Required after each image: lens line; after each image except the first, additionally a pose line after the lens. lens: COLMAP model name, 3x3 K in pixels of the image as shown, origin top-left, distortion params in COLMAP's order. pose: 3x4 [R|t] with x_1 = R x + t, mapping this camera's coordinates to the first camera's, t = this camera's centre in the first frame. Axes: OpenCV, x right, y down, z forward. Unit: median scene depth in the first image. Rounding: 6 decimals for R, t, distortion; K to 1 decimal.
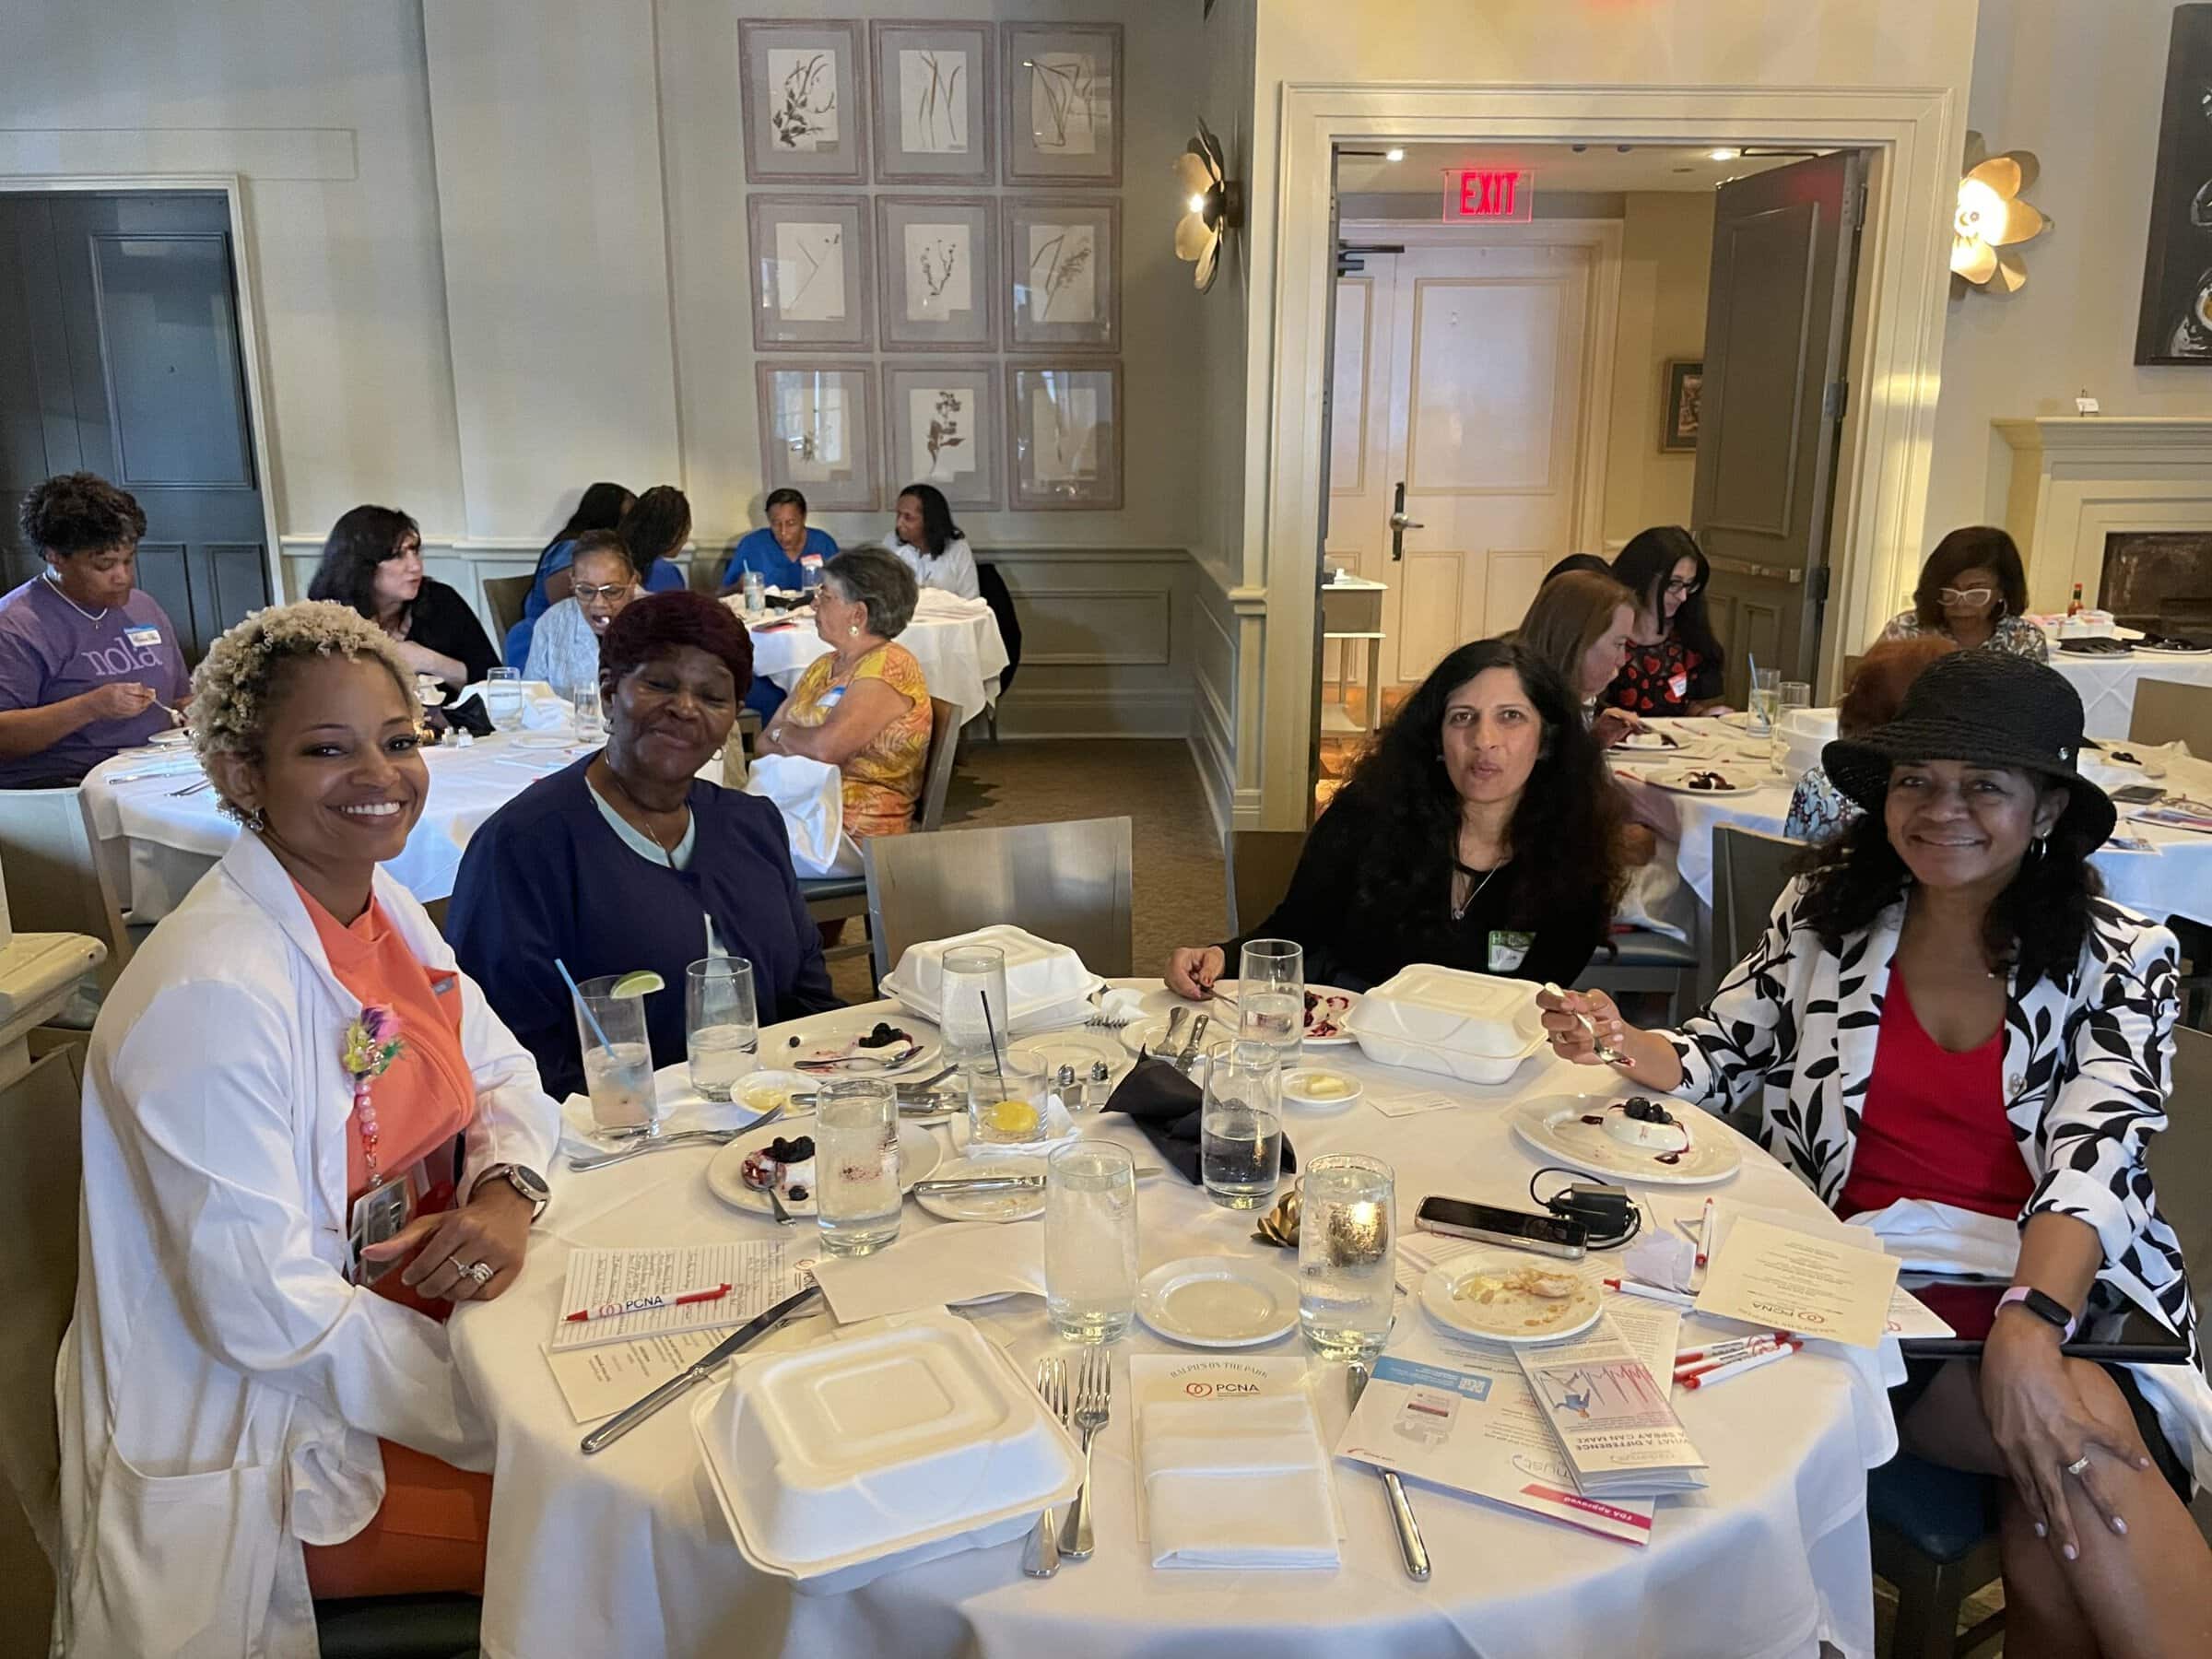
lens RADIAL K [[1701.9, 0, 1106.0], [0, 1701.9, 829.5], [0, 0, 1]] dist [0.043710, -0.082188]
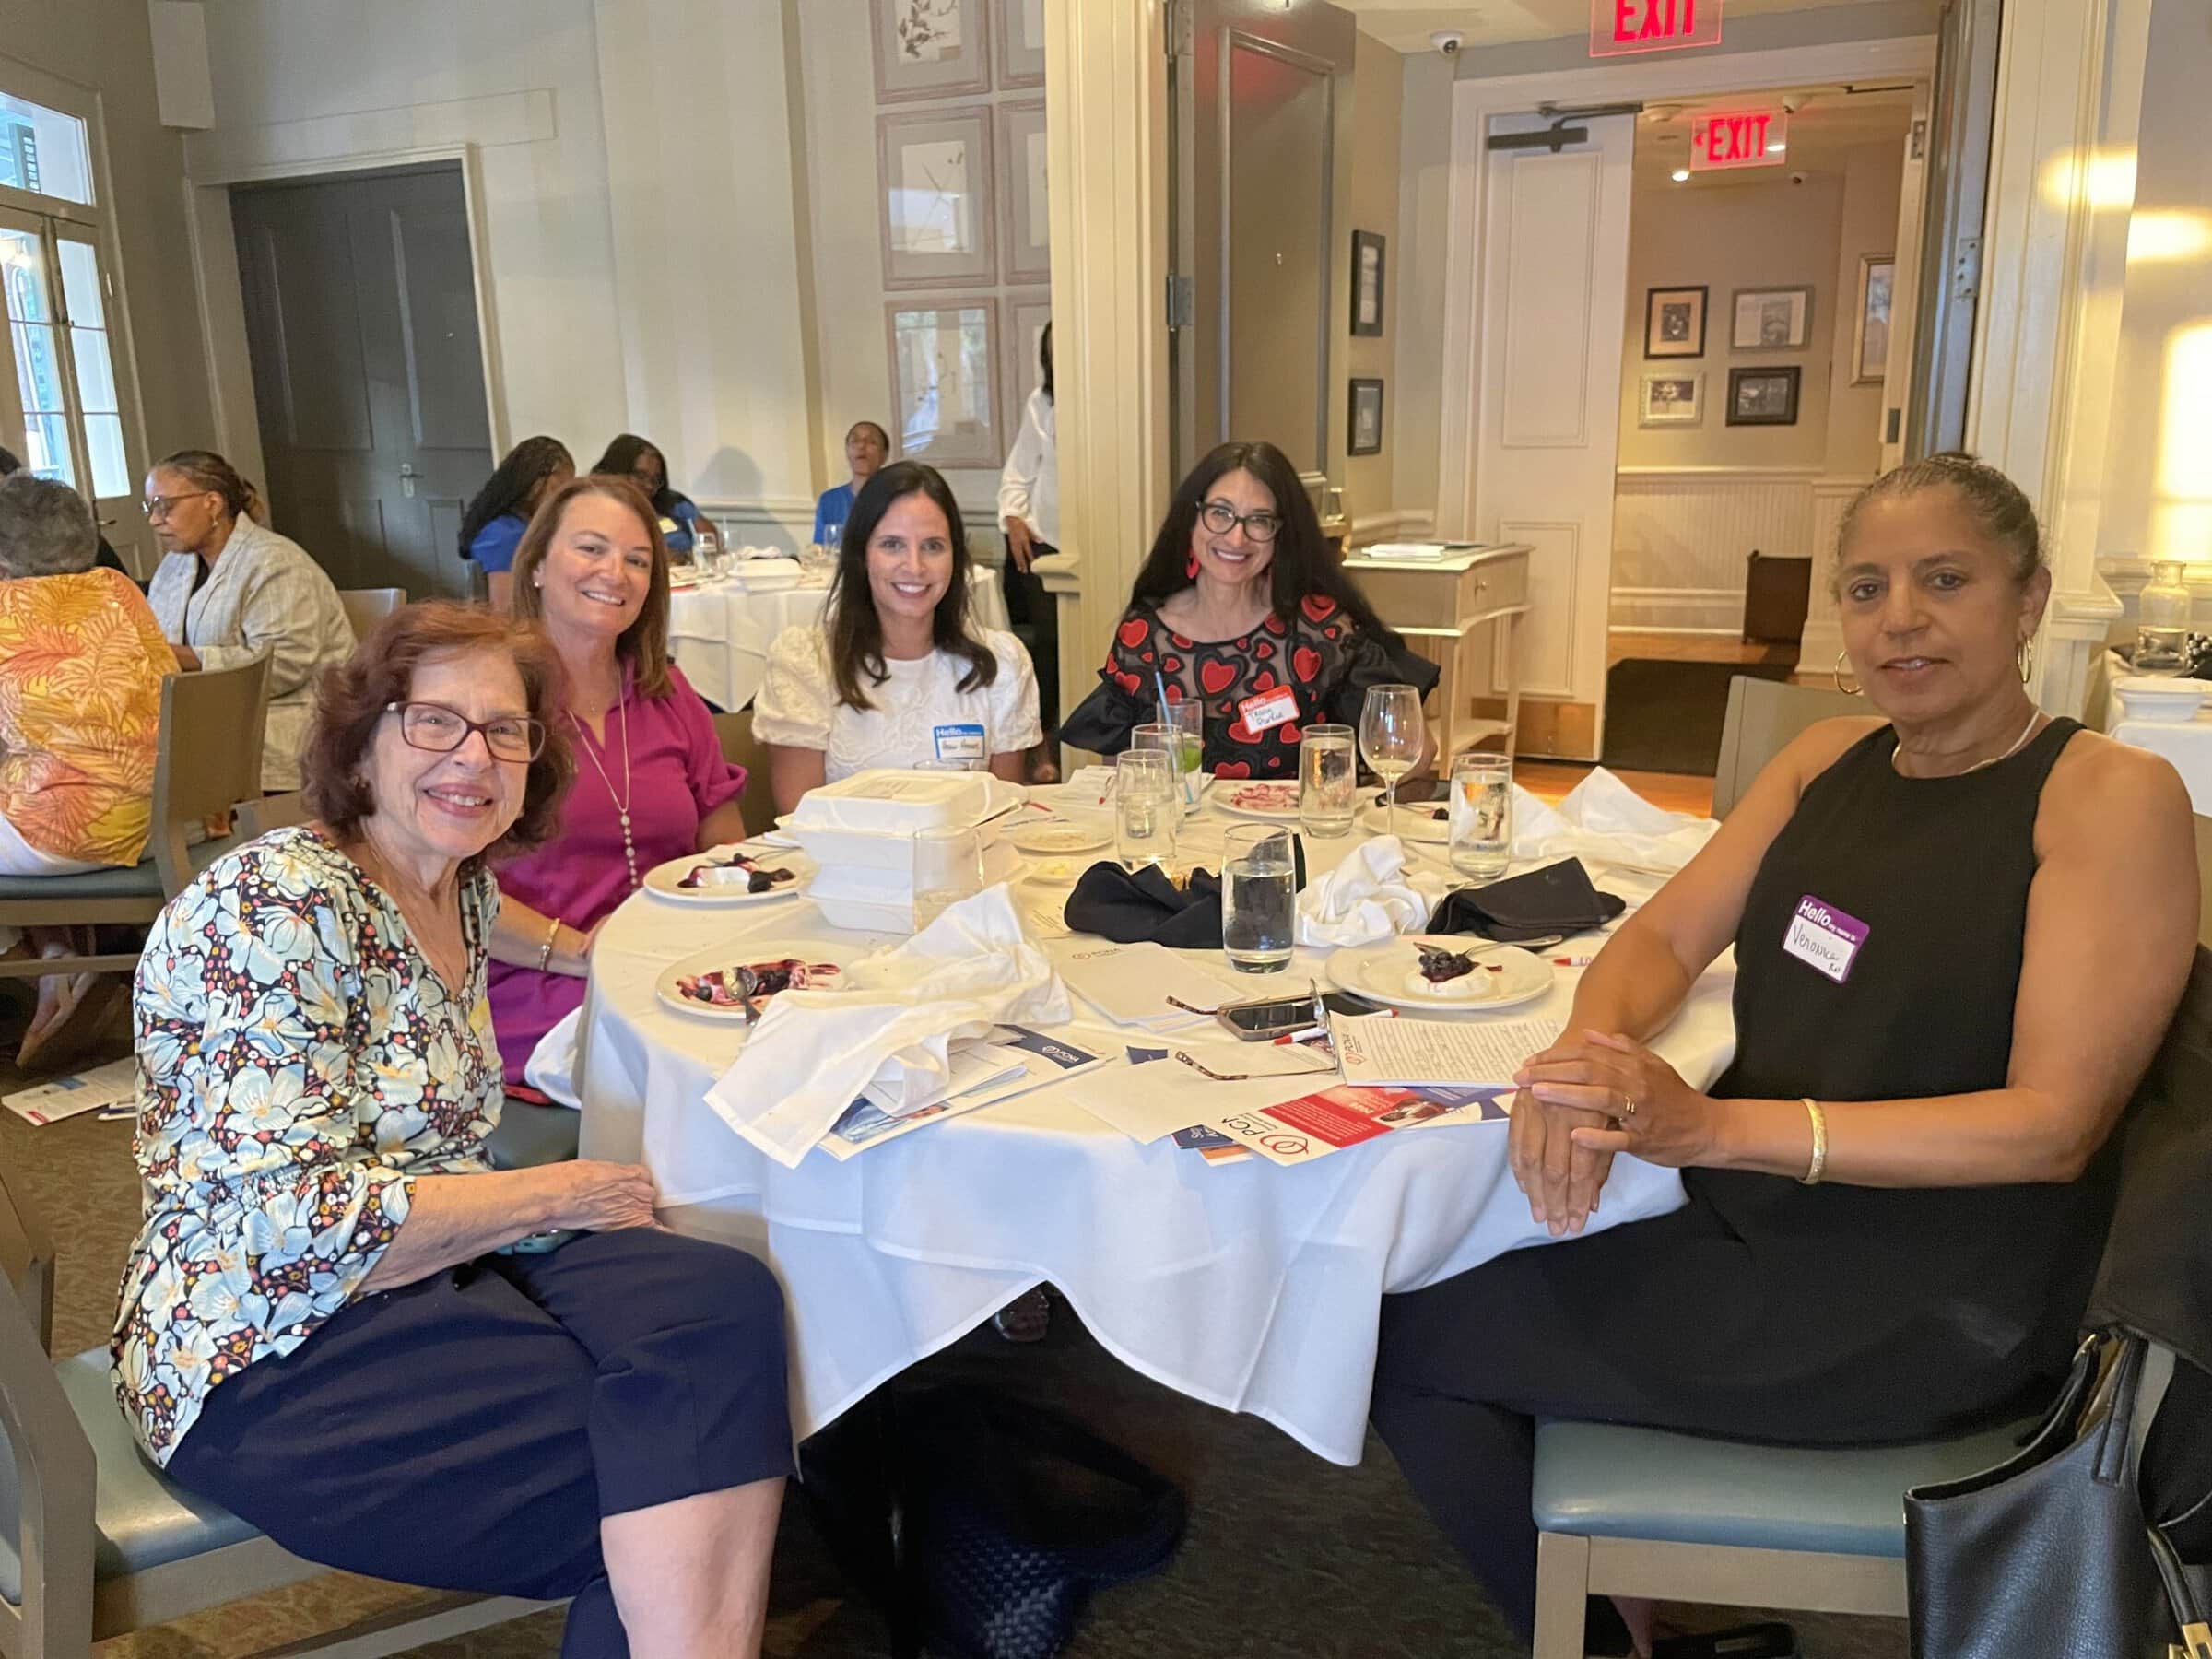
lens RADIAL K [[1701.9, 0, 1106.0], [0, 1701.9, 829.5], [0, 0, 1]] dist [0.043710, -0.082188]
pose [[0.887990, 0.091708, -0.450627, 0.339194], [-0.088022, 0.995691, 0.029182, -0.032119], [0.451361, 0.013752, 0.892235, 0.249777]]
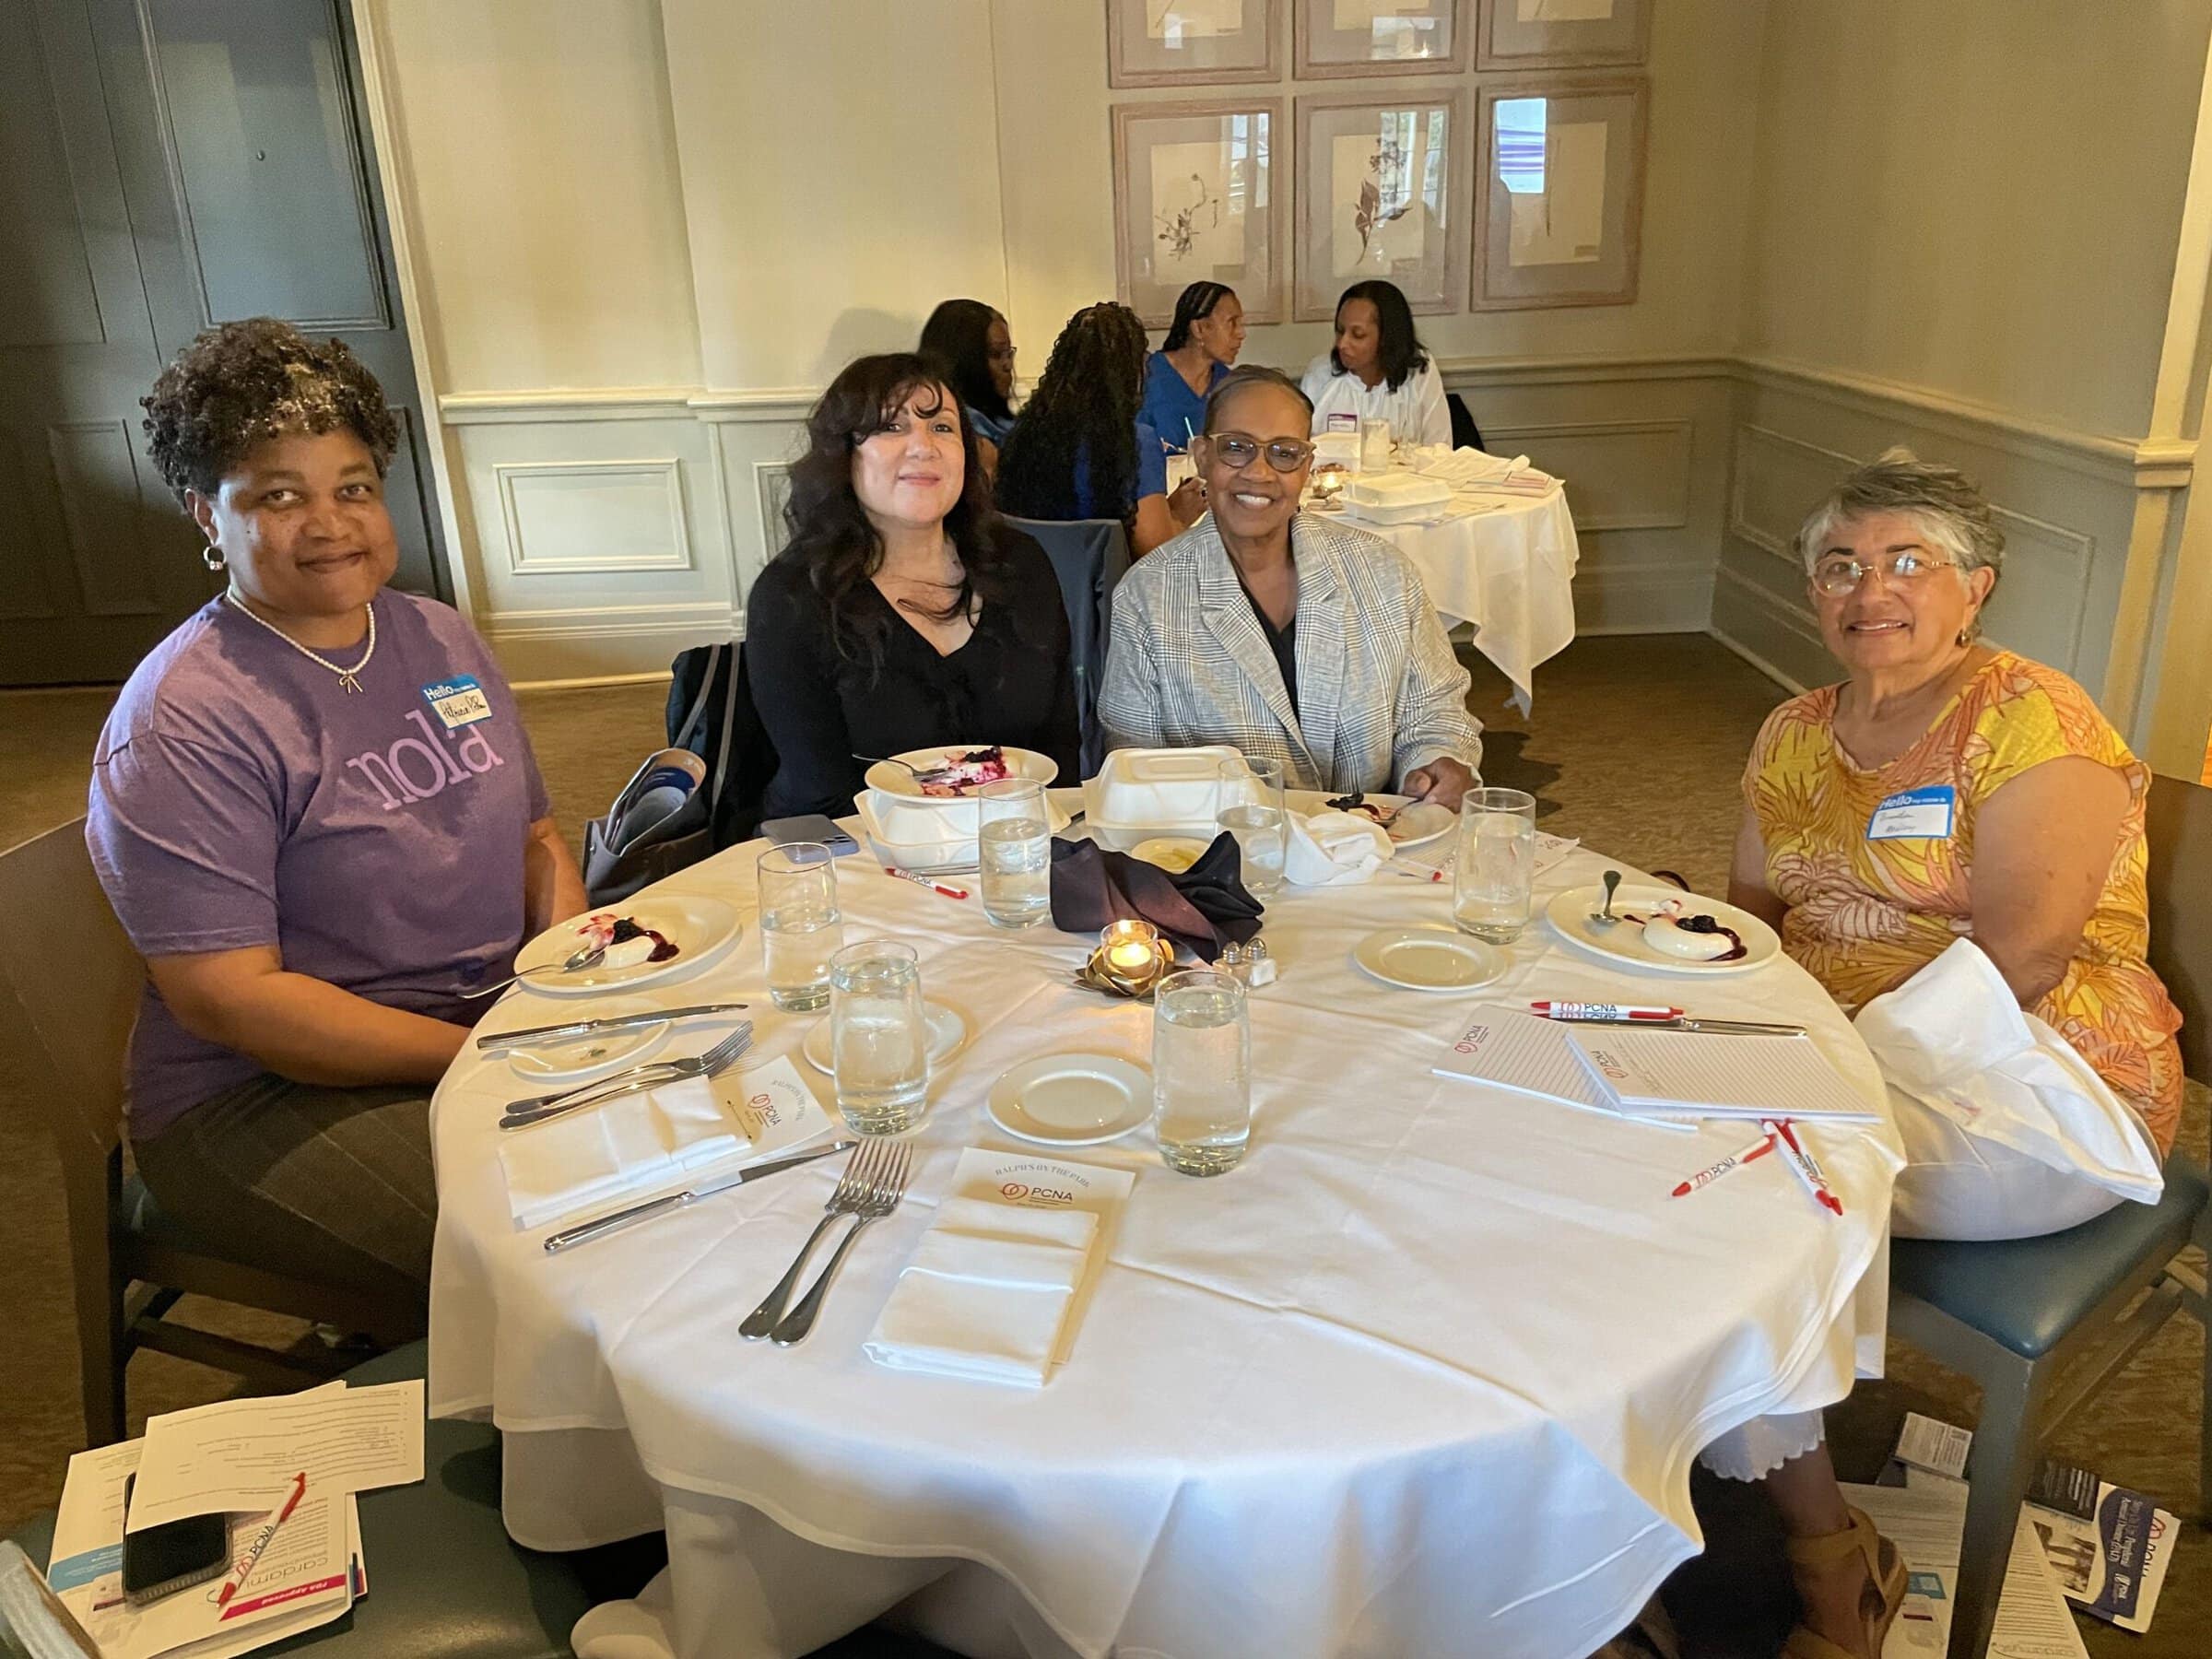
lens RADIAL K [[1752.8, 0, 1106.0], [0, 1752.8, 829.5], [0, 0, 1]] dist [0.090676, -0.161617]
pose [[0.998941, -0.031774, -0.033267, -0.195077], [0.035164, 0.993652, 0.106858, -0.064599], [0.029661, -0.107915, 0.993718, 0.275867]]
